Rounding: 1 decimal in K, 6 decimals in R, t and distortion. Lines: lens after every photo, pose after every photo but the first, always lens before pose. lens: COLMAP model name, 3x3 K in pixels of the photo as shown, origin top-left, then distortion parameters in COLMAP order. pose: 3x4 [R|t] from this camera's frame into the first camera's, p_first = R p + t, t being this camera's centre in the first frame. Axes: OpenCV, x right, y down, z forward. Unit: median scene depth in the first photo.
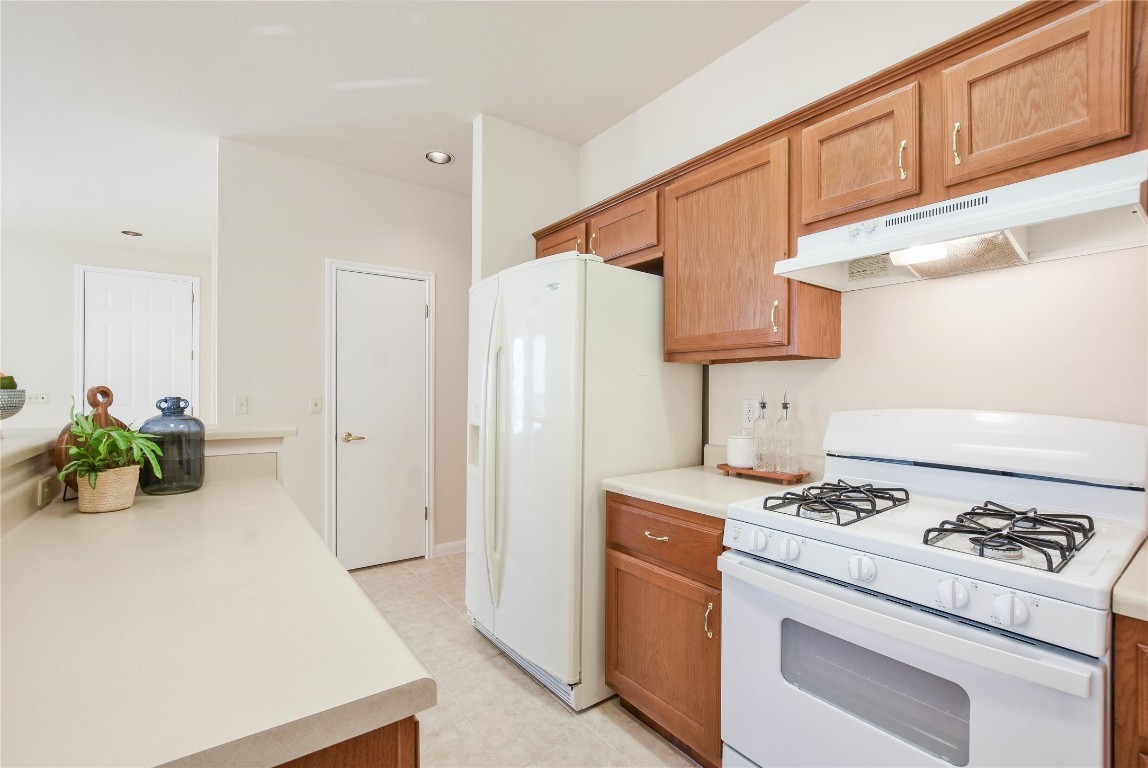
lens RADIAL K [[508.2, 0, 574.5], [0, 508.2, 390.5], [0, 0, 1]] dist [-0.004009, -0.000135]
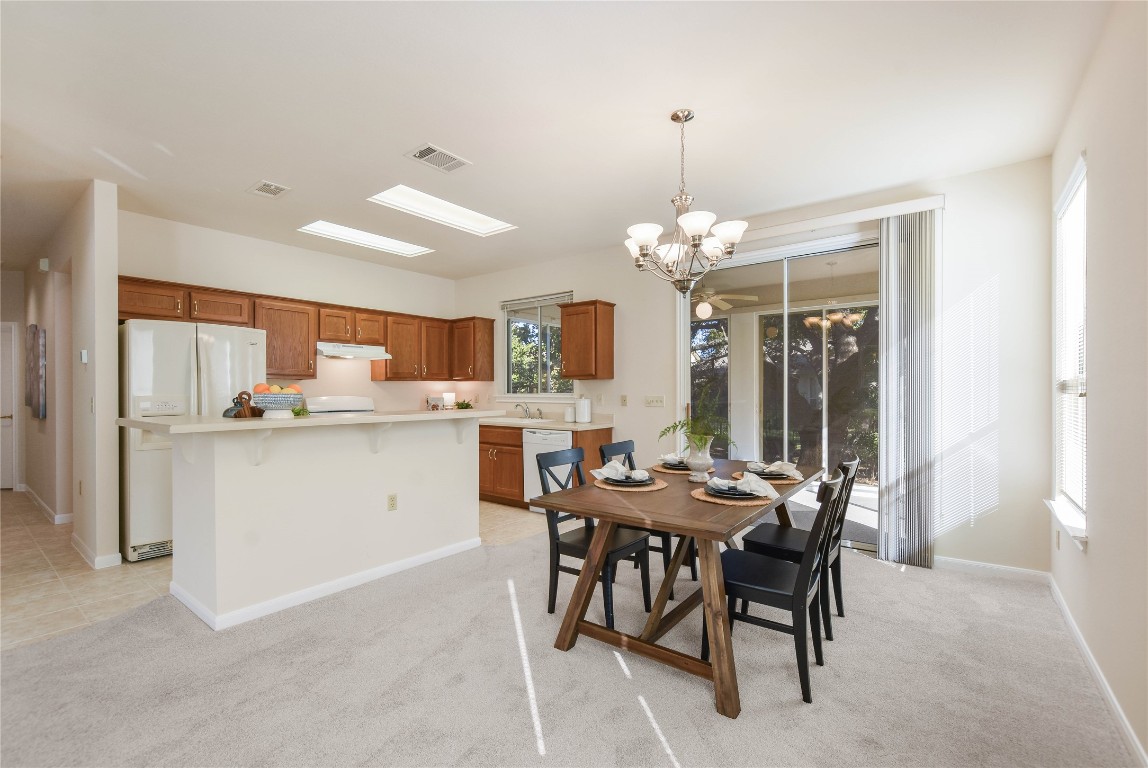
lens RADIAL K [[497.1, 0, 576.8], [0, 497.1, 390.2], [0, 0, 1]] dist [0.000210, 0.000043]
pose [[-0.275802, -0.004141, 0.961205, -2.706289], [0.001840, 0.999987, 0.004836, -0.017353], [-0.961213, 0.003103, -0.275791, 0.291195]]
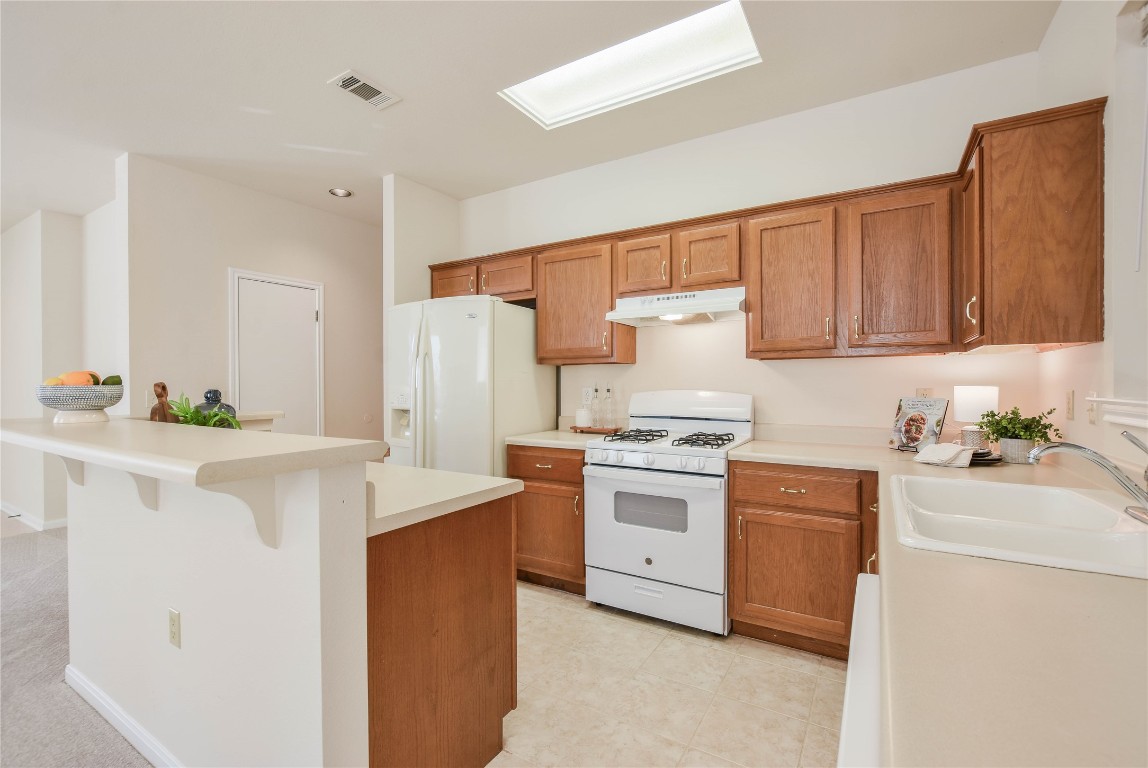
lens RADIAL K [[510.4, 0, 574.0], [0, 510.4, 384.0], [0, 0, 1]] dist [-0.001498, -0.000037]
pose [[0.928477, -0.009498, 0.371269, -0.372466], [0.008336, 0.999954, 0.004735, -0.001296], [-0.371297, -0.001301, 0.928513, -0.630894]]
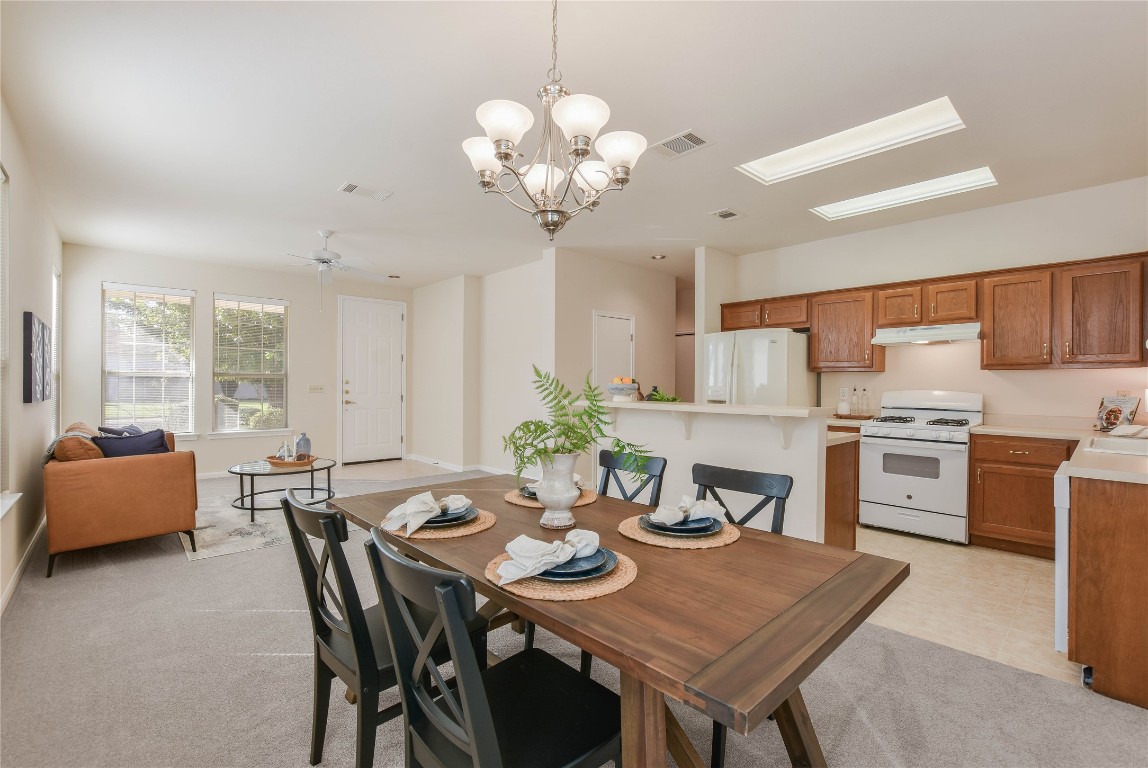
lens RADIAL K [[520.2, 0, 576.8], [0, 520.2, 385.6], [0, 0, 1]] dist [-0.003061, -0.000060]
pose [[0.993145, -0.000329, 0.116891, -1.418149], [-0.000242, 0.999988, 0.004875, -0.004785], [-0.116891, -0.004870, 0.993133, -1.527531]]
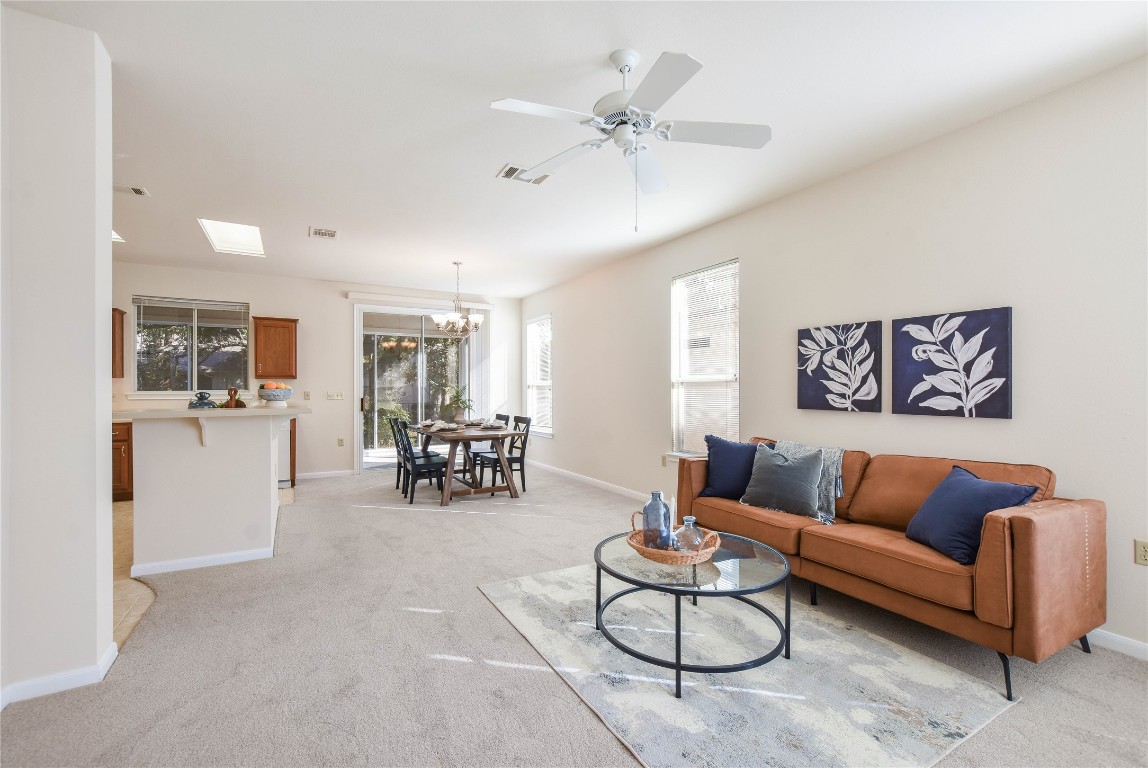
lens RADIAL K [[520.2, 0, 576.8], [0, 520.2, 385.6], [0, 0, 1]] dist [-0.003061, -0.000060]
pose [[-0.996036, -0.002105, 0.088921, -2.446457], [-0.002427, 0.999991, -0.003521, -0.010816], [-0.088913, -0.003723, -0.996032, 3.065670]]
